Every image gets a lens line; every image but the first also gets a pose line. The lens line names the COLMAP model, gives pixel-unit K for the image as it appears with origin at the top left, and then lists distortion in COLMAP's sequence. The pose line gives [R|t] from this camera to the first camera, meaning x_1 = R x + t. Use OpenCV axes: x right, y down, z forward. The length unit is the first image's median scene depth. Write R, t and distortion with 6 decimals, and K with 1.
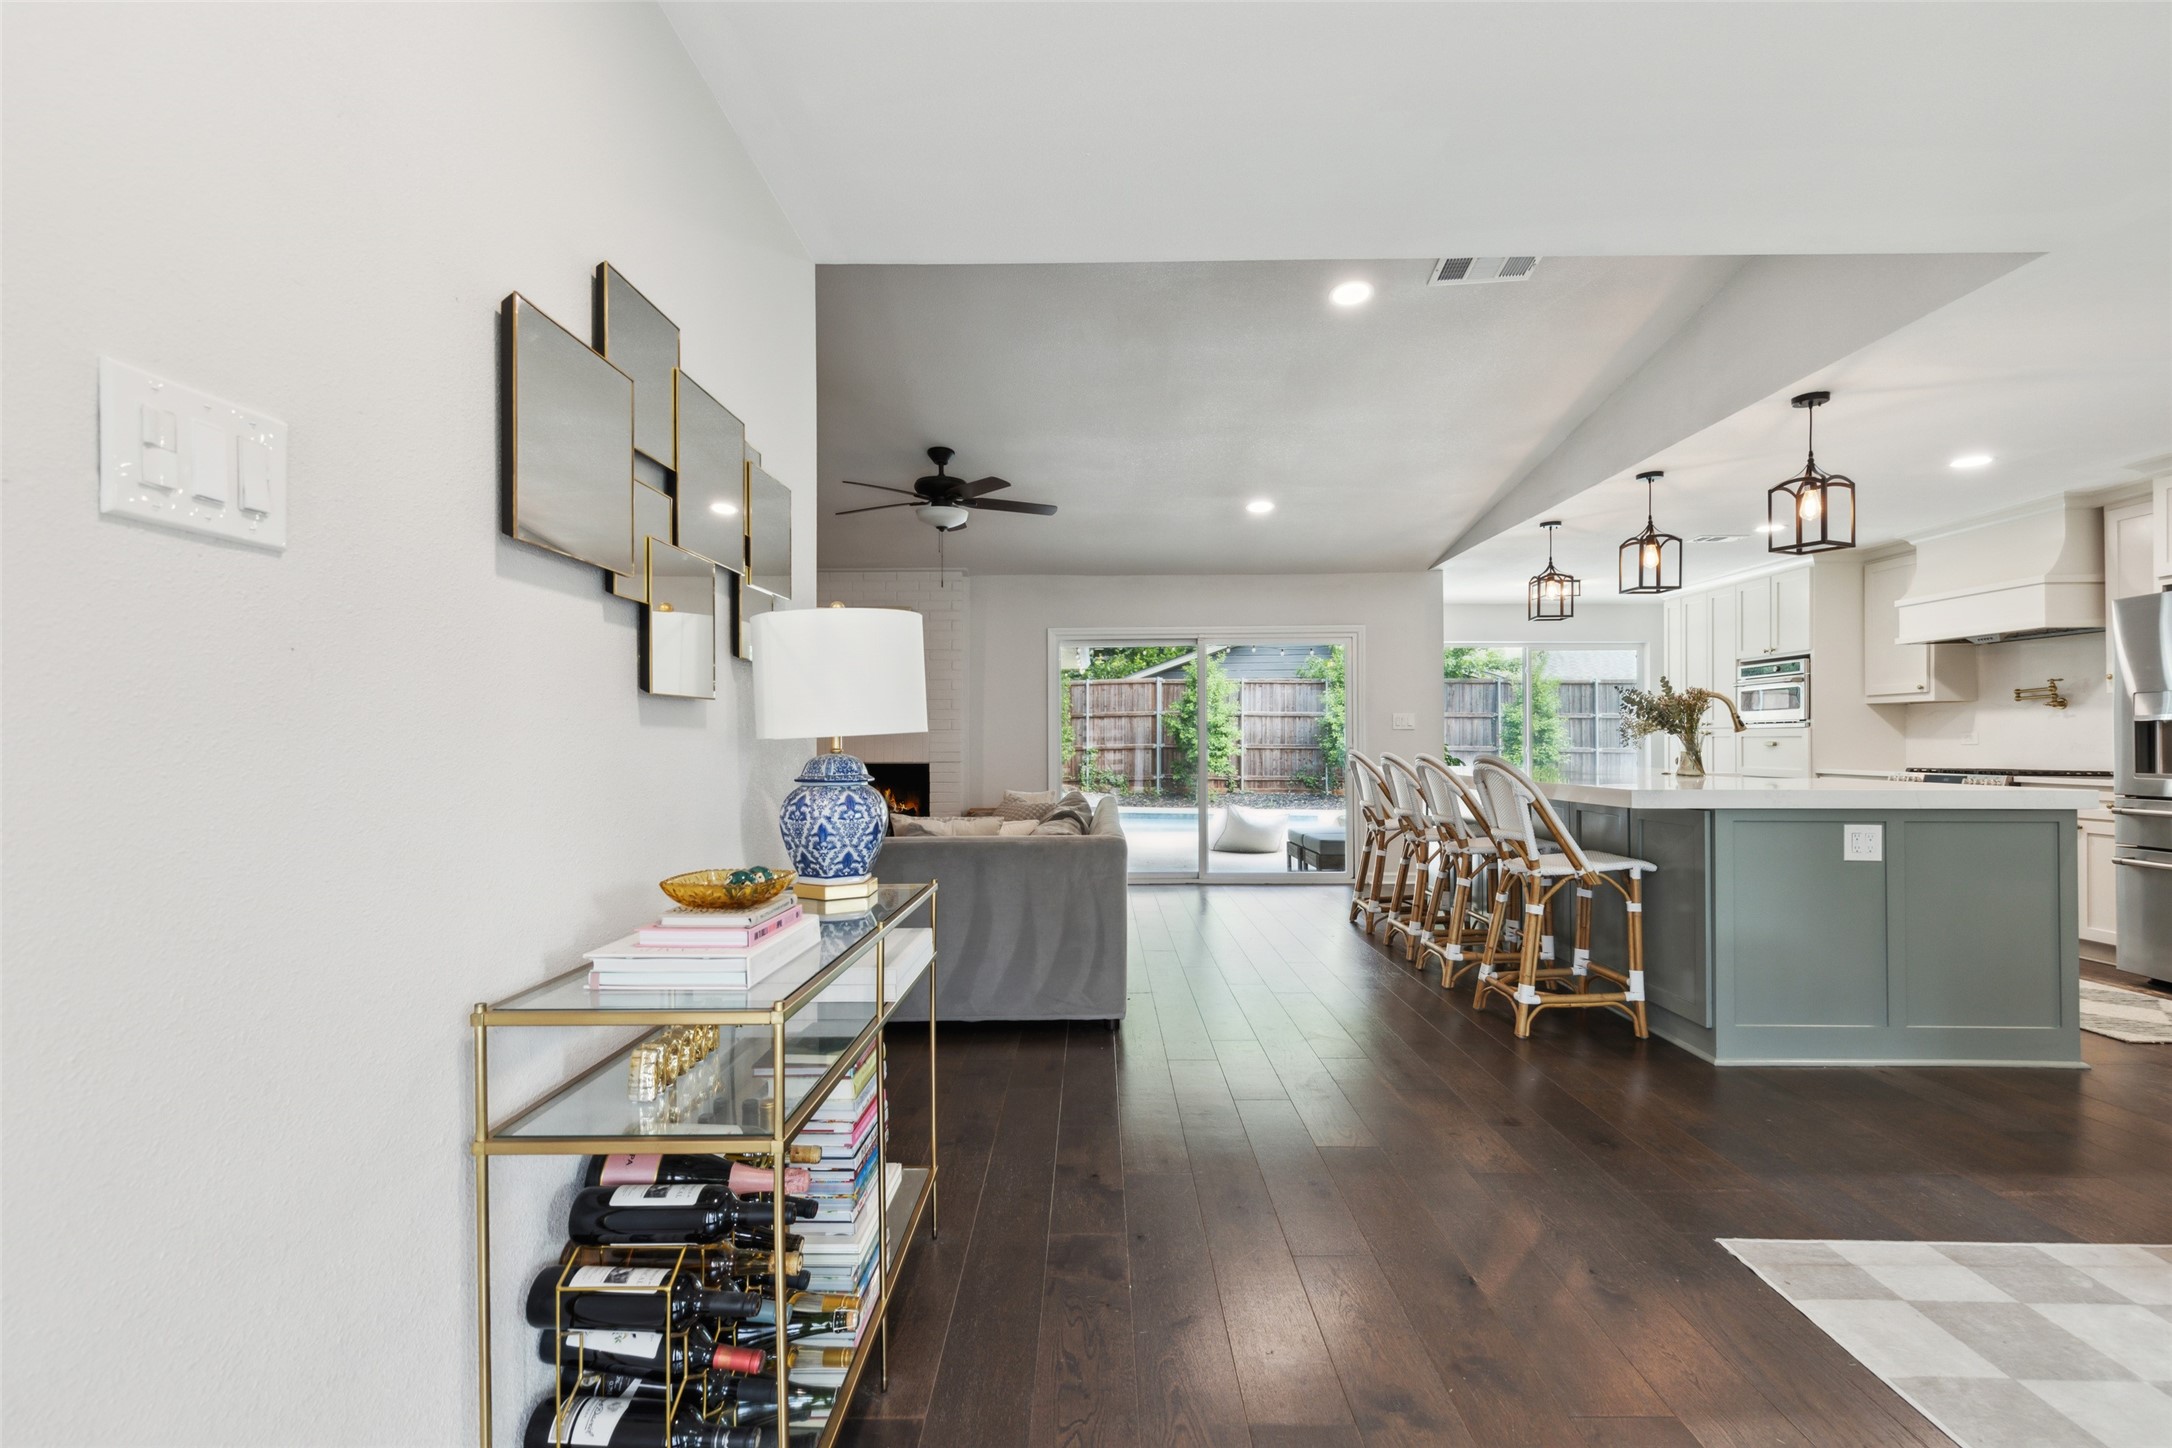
lens RADIAL K [[994.1, 0, 1079.8], [0, 994.1, 732.1], [0, 0, 1]] dist [0.005516, 0.000943]
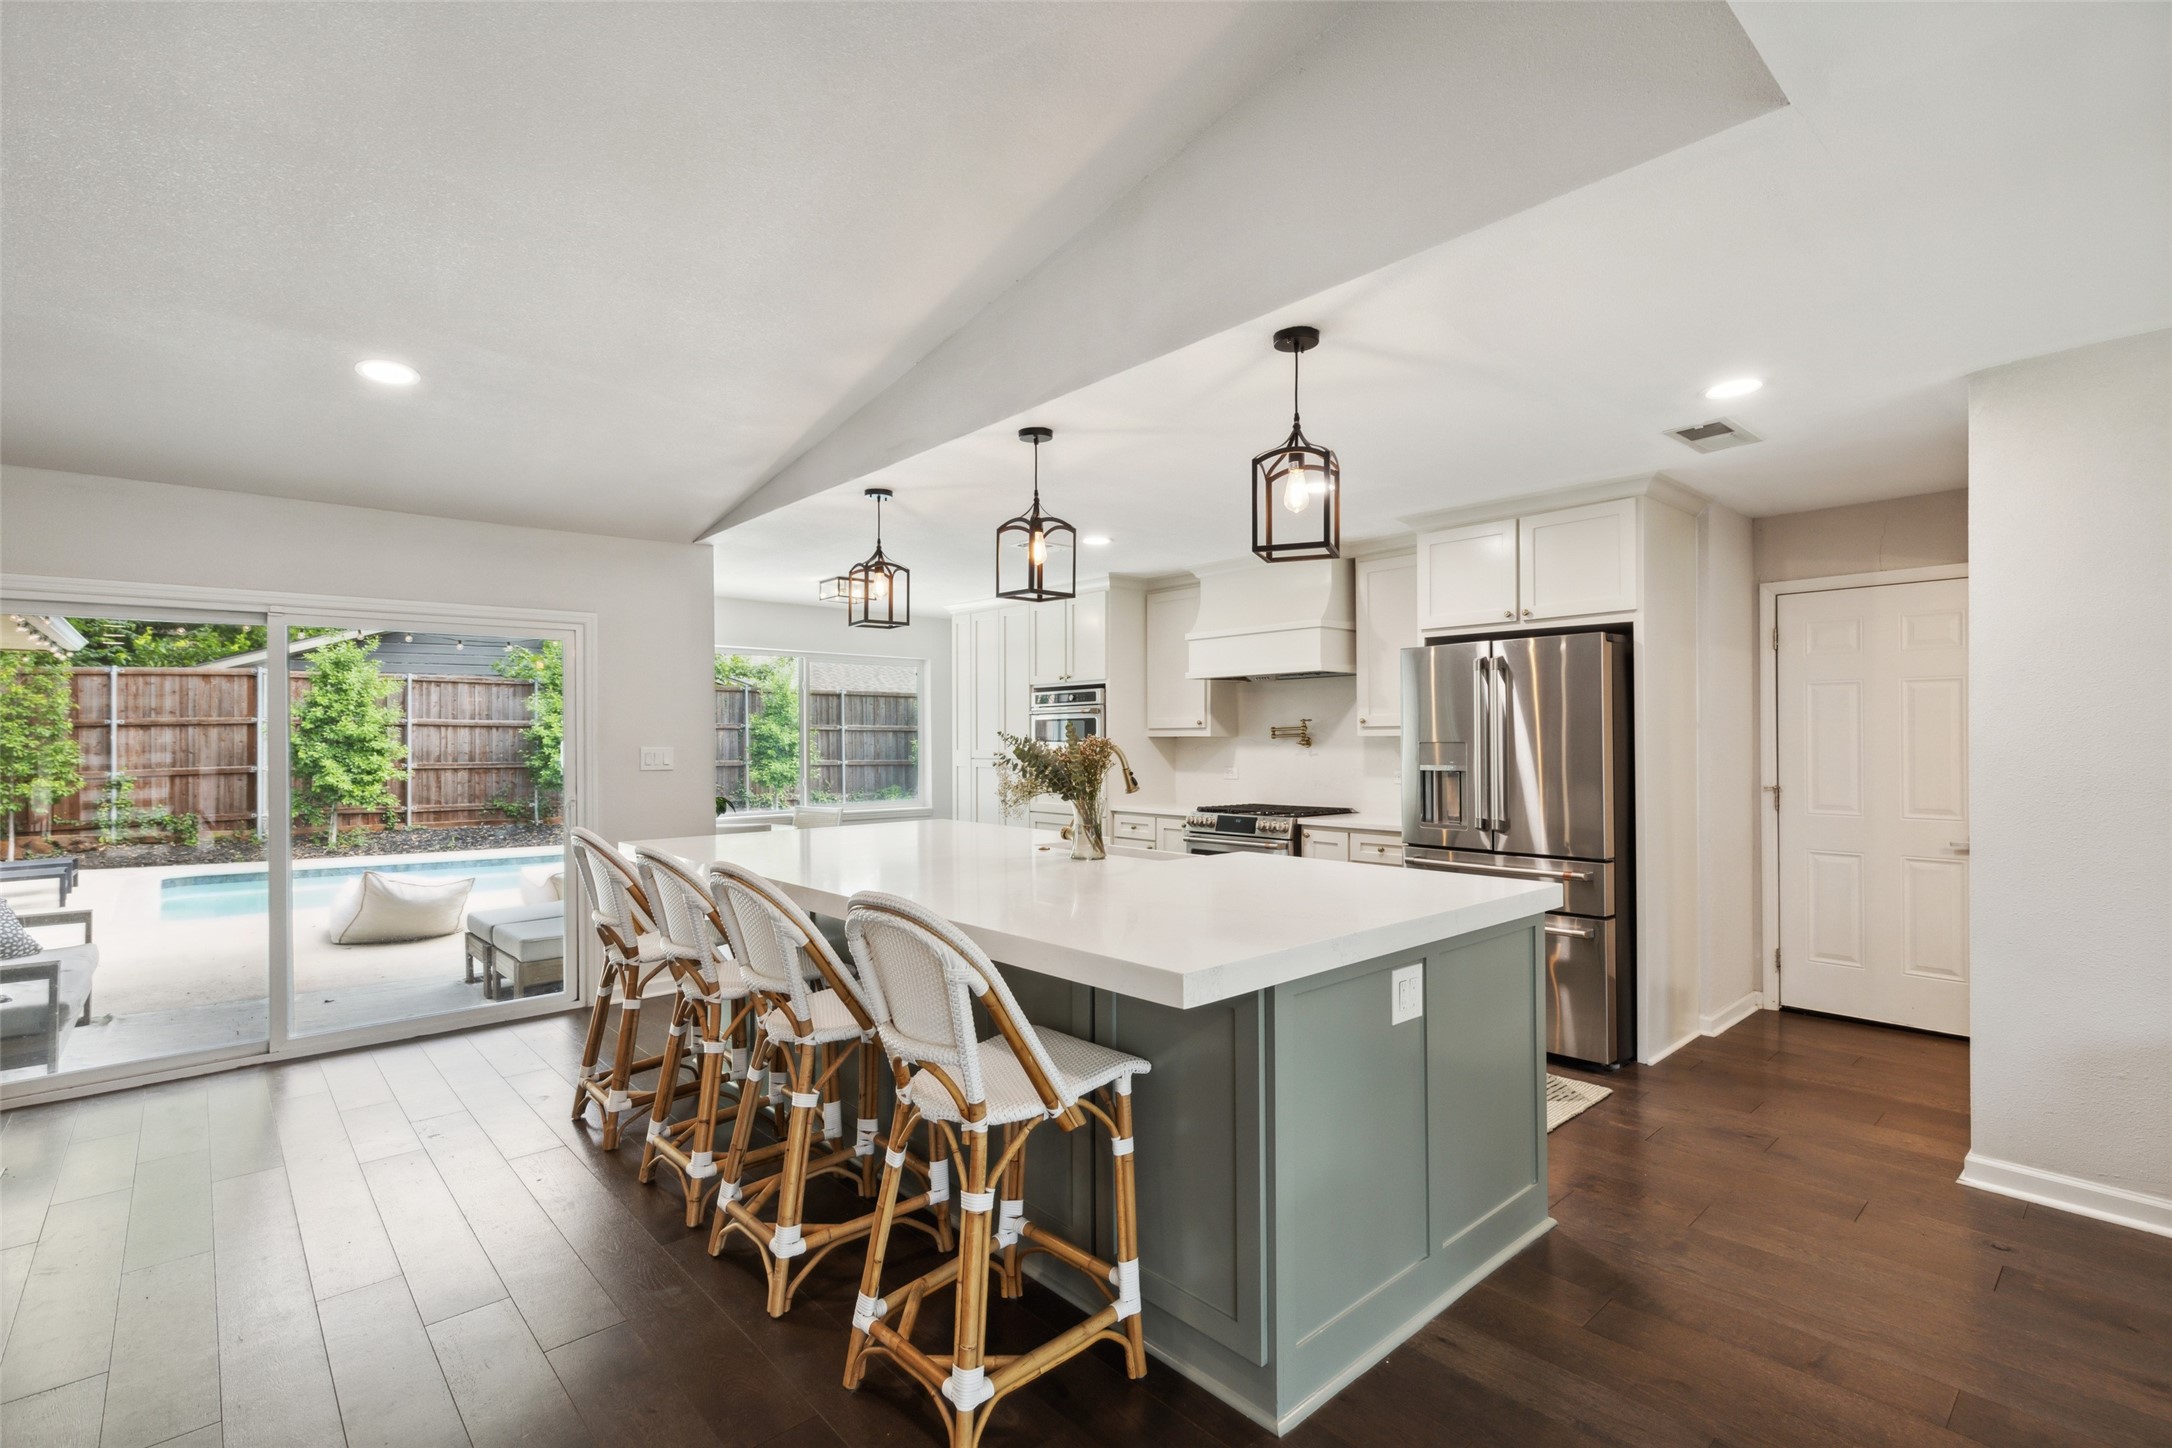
lens RADIAL K [[994.1, 0, 1089.1], [0, 994.1, 734.4], [0, 0, 1]] dist [0.005516, 0.000943]
pose [[0.732441, -0.000775, 0.680830, 0.093284], [-0.000666, 0.999998, 0.001854, -0.035469], [-0.680830, -0.001811, 0.732439, 0.357003]]
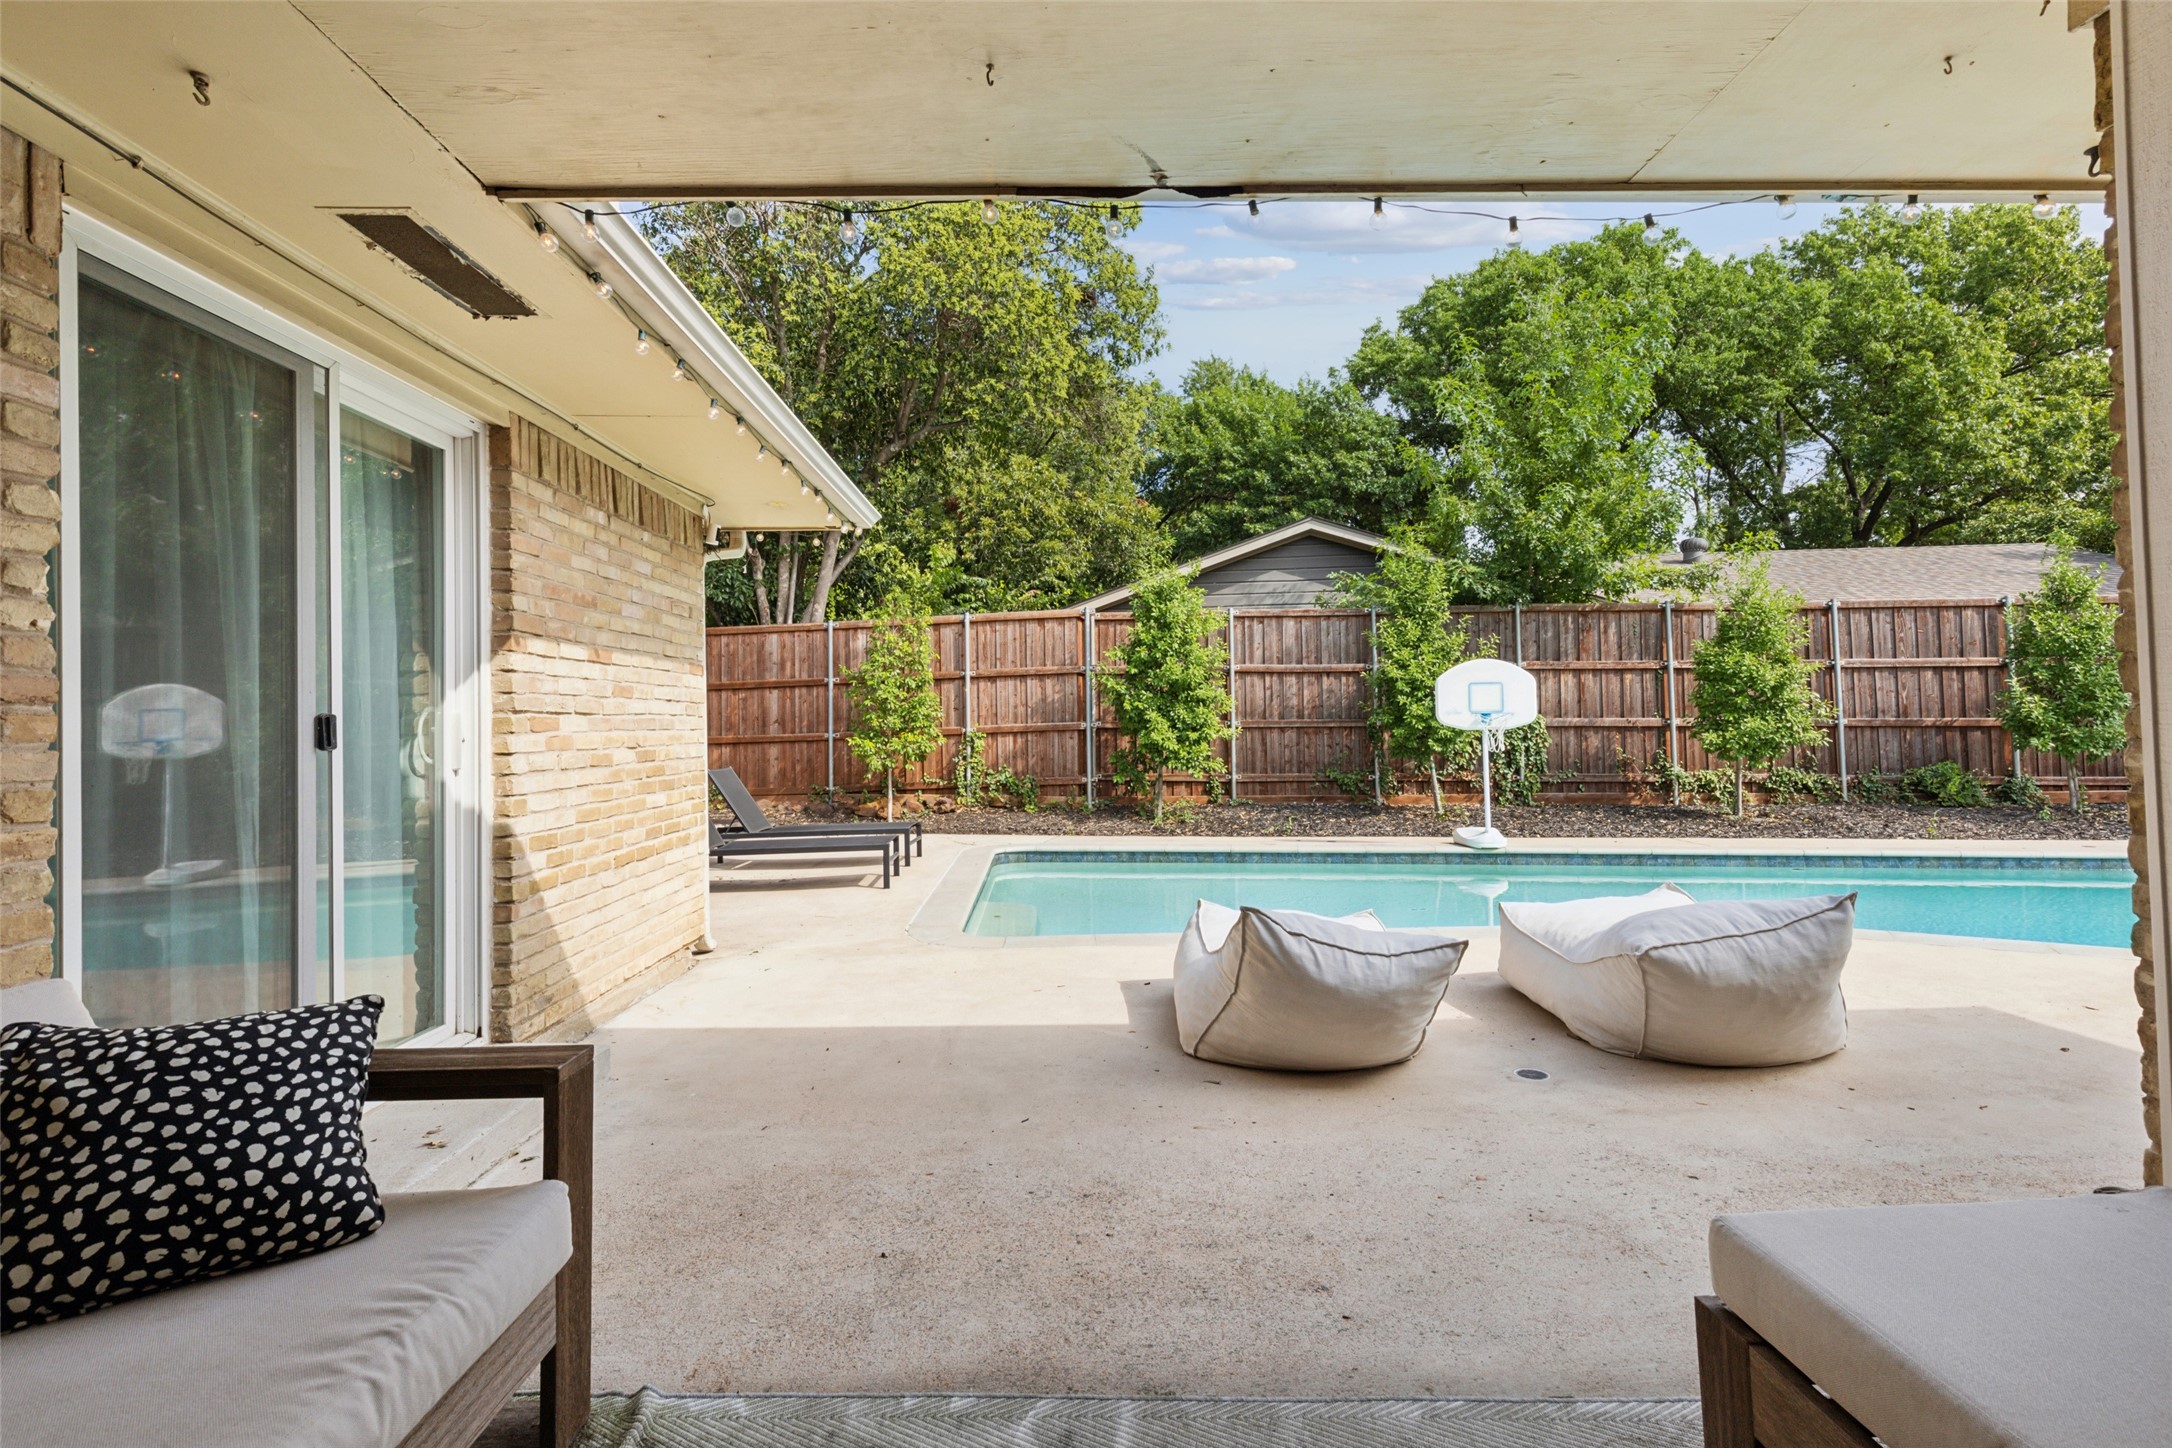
lens RADIAL K [[994.1, 0, 1093.1], [0, 994.1, 714.1], [0, 0, 1]] dist [0.005516, 0.000943]
pose [[0.998832, -0.012547, 0.046669, 0.171826], [0.012879, 0.999894, -0.006812, 0.035584], [-0.046578, 0.007405, 0.998887, 1.323153]]
